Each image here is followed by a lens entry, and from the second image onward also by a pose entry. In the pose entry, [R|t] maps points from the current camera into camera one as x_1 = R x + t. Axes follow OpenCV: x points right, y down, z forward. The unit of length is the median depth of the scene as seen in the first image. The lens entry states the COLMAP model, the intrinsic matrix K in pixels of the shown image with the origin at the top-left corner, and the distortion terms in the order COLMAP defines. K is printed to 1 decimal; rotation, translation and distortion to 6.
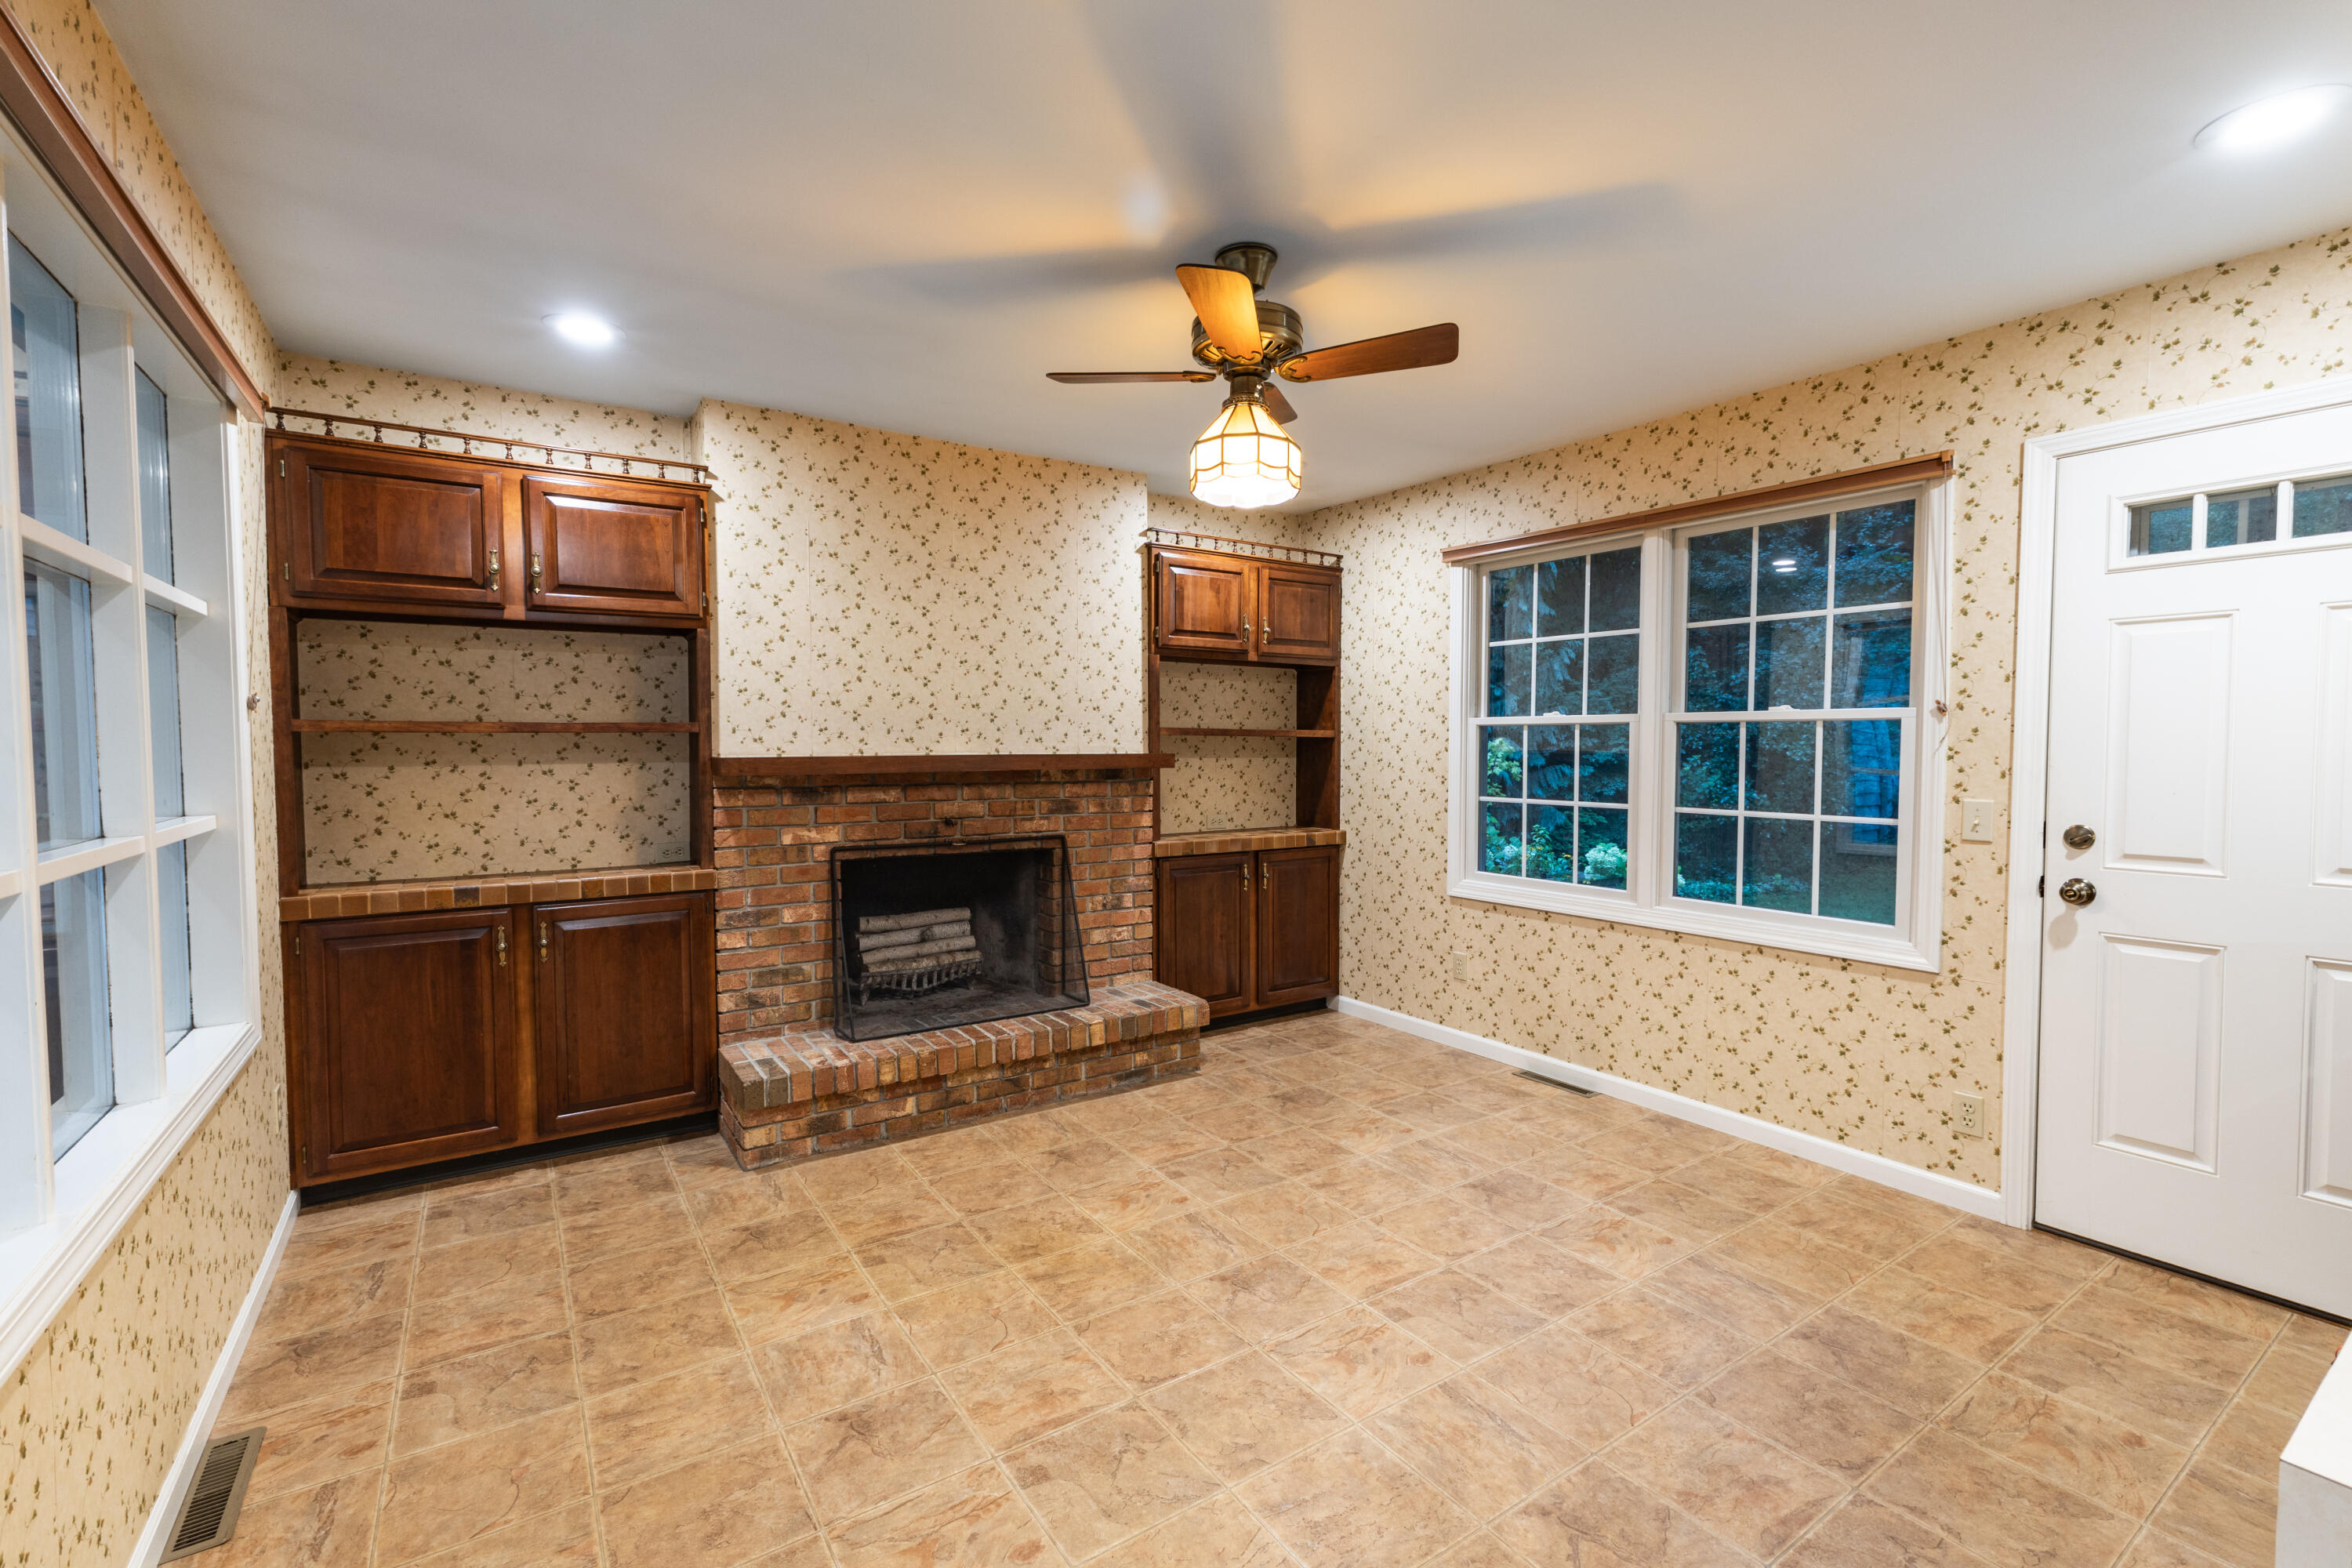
lens RADIAL K [[1026.9, 0, 1175.9], [0, 1026.9, 778.9], [0, 0, 1]] dist [0.006383, 0.001759]
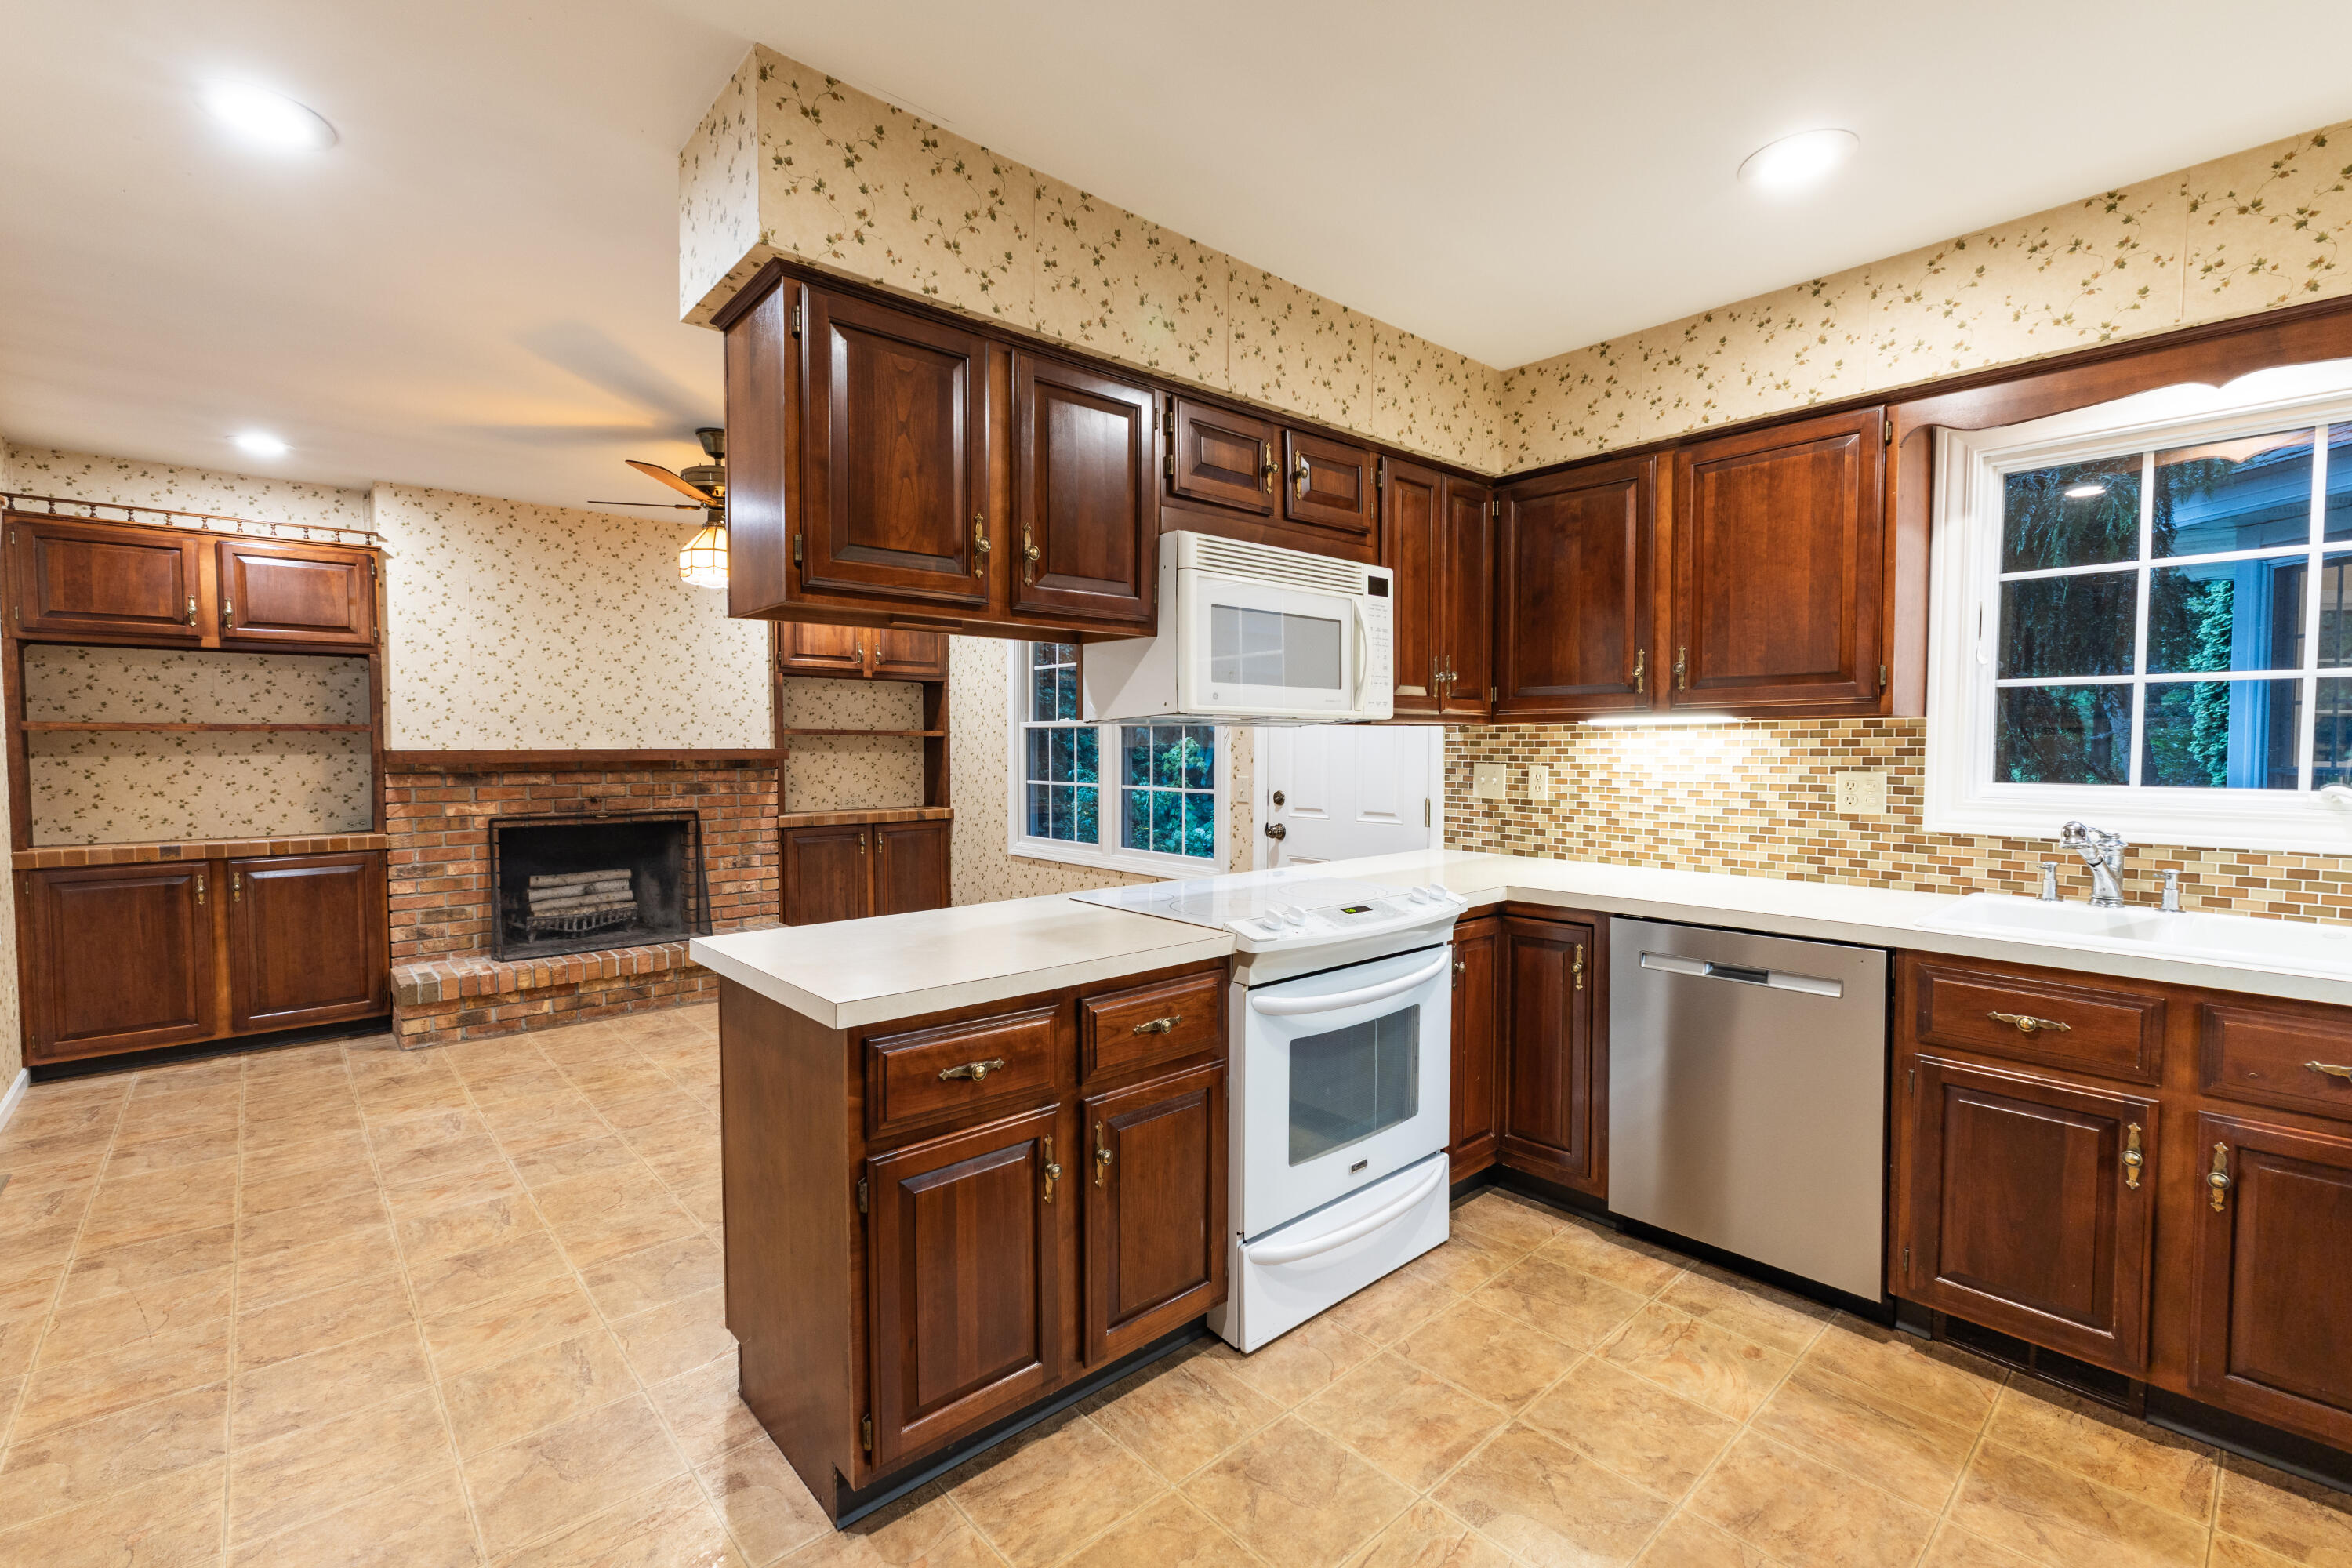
lens RADIAL K [[1026.9, 0, 1177.4], [0, 1026.9, 779.6], [0, 0, 1]] dist [0.006383, 0.001759]
pose [[0.990163, -0.003825, 0.139863, 0.416744], [0.003640, 0.999992, 0.001576, 0.020379], [-0.139868, -0.001051, 0.990170, -0.512422]]
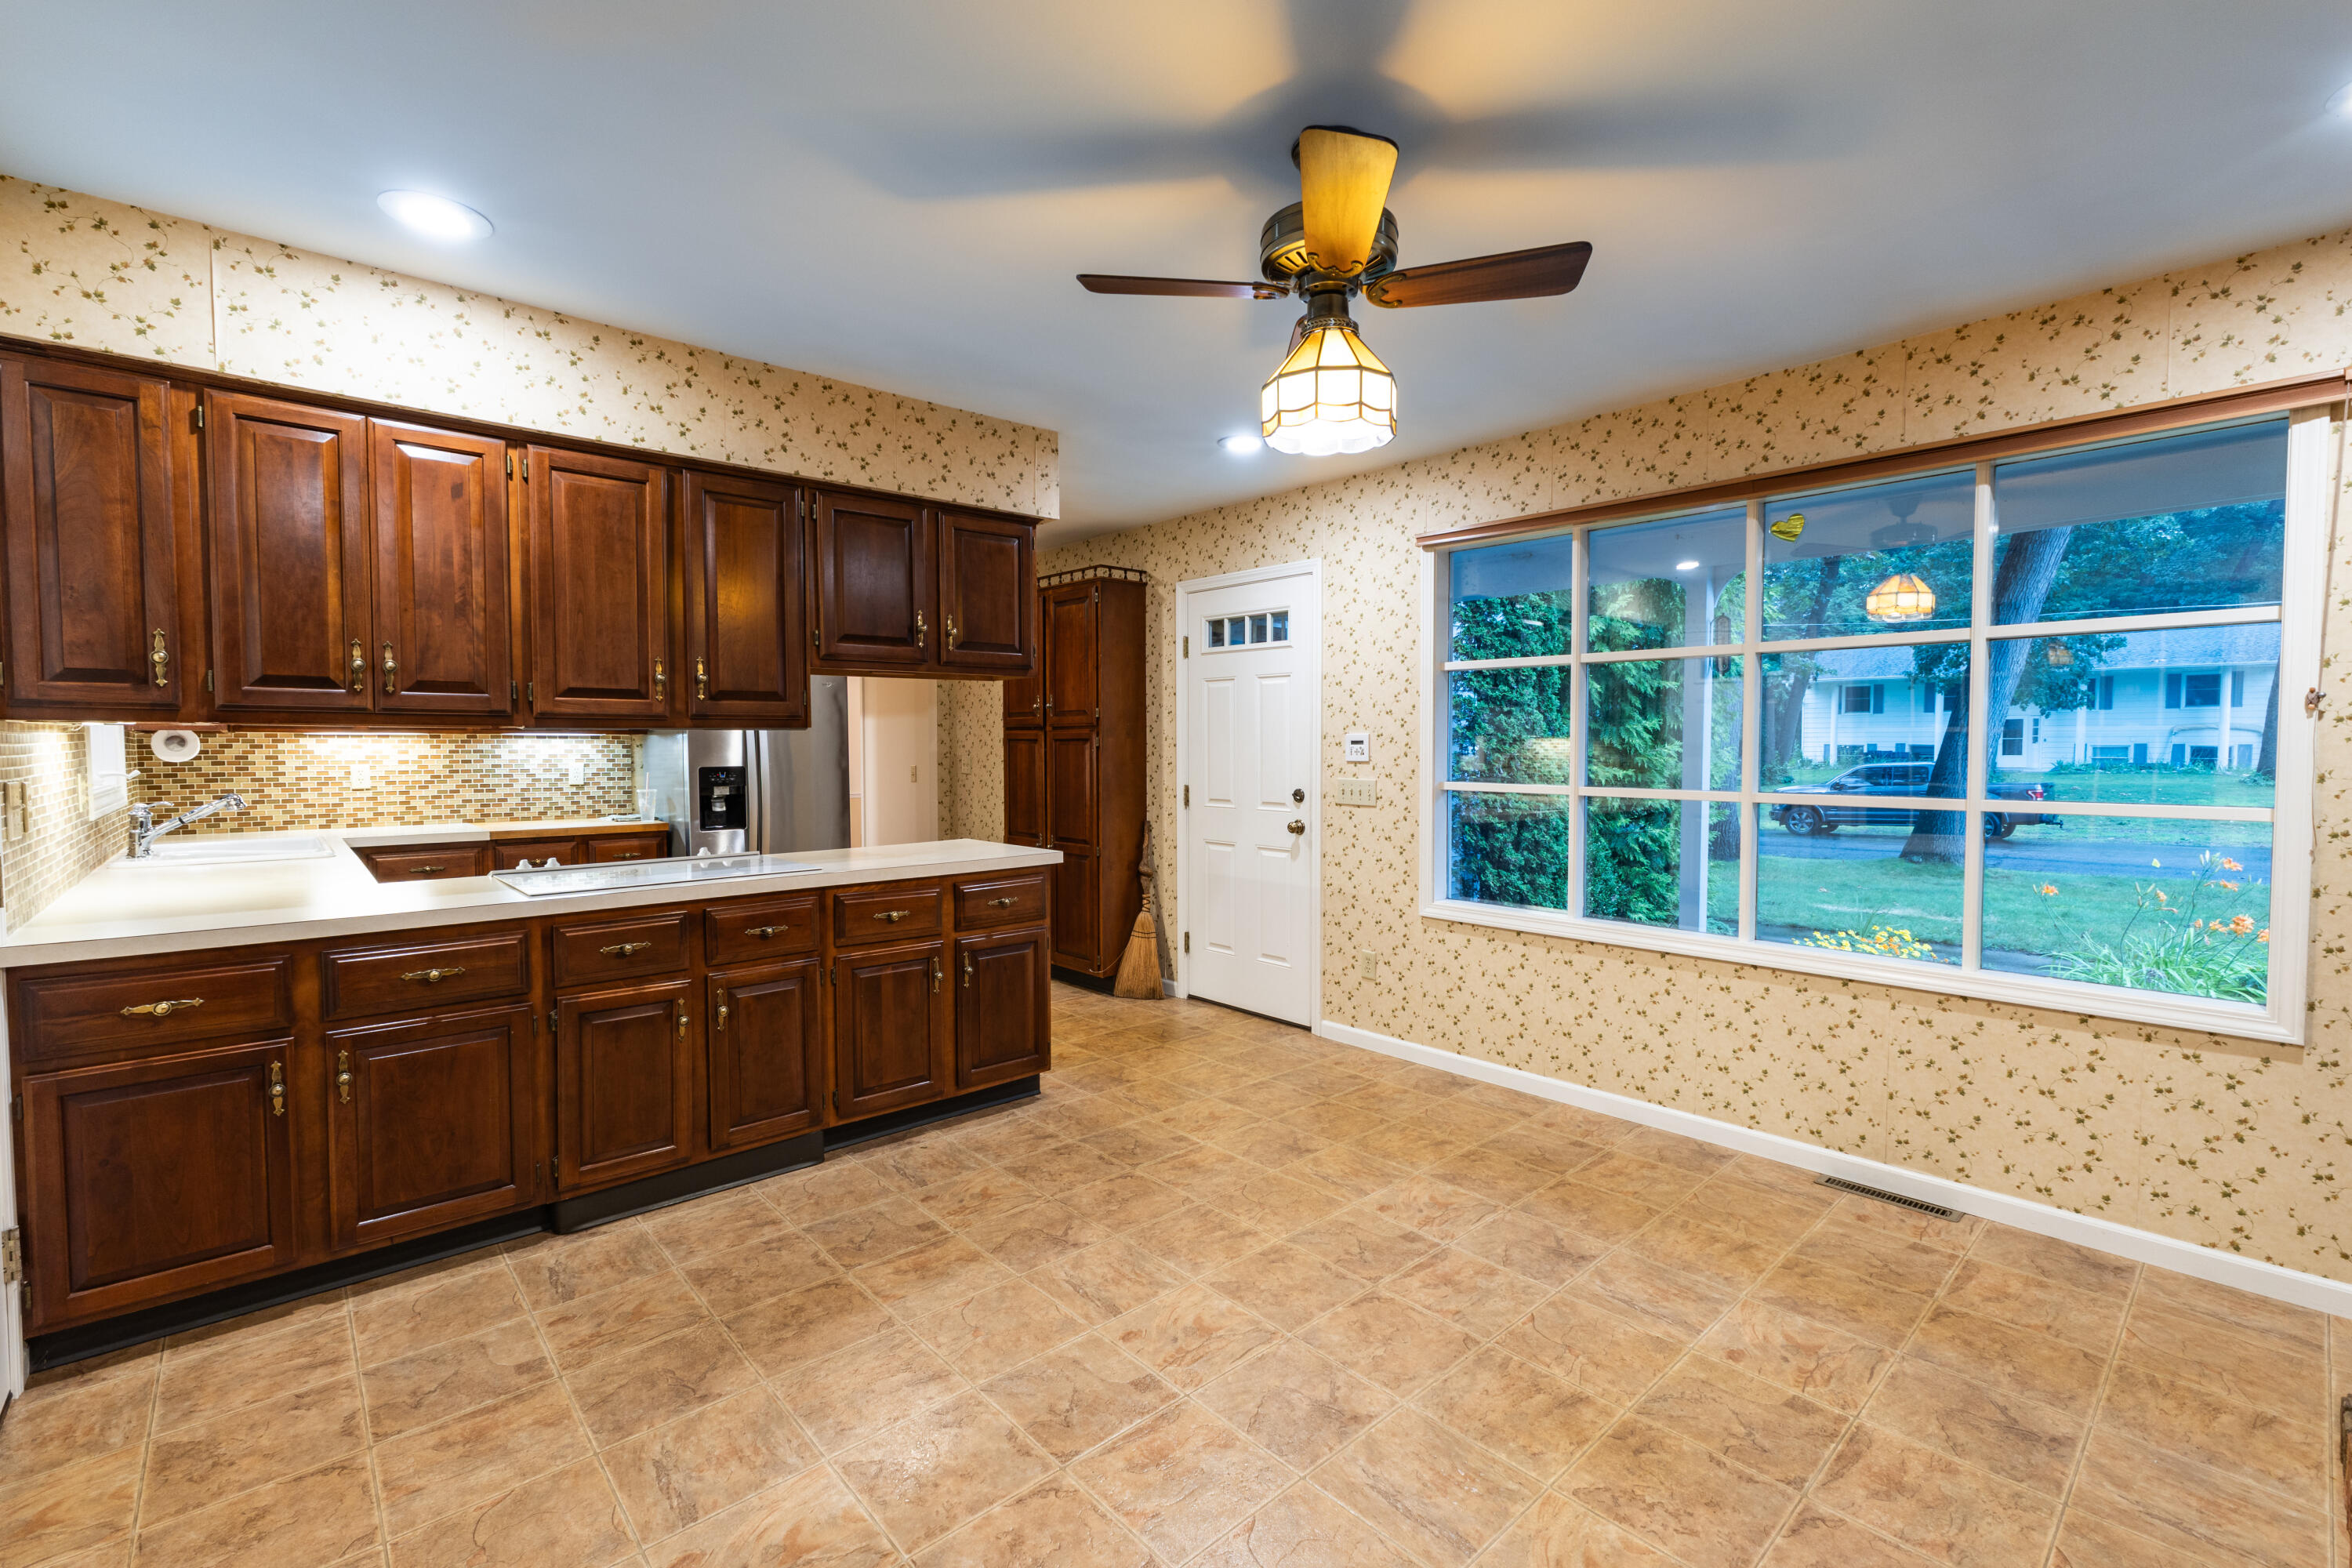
lens RADIAL K [[1026.9, 0, 1180.9], [0, 1026.9, 776.5], [0, 0, 1]] dist [0.006383, 0.001759]
pose [[-0.989680, 0.007932, -0.143073, 0.234109], [-0.002285, 0.997466, 0.071110, -0.051435], [0.143274, 0.070704, -0.987154, 1.400778]]
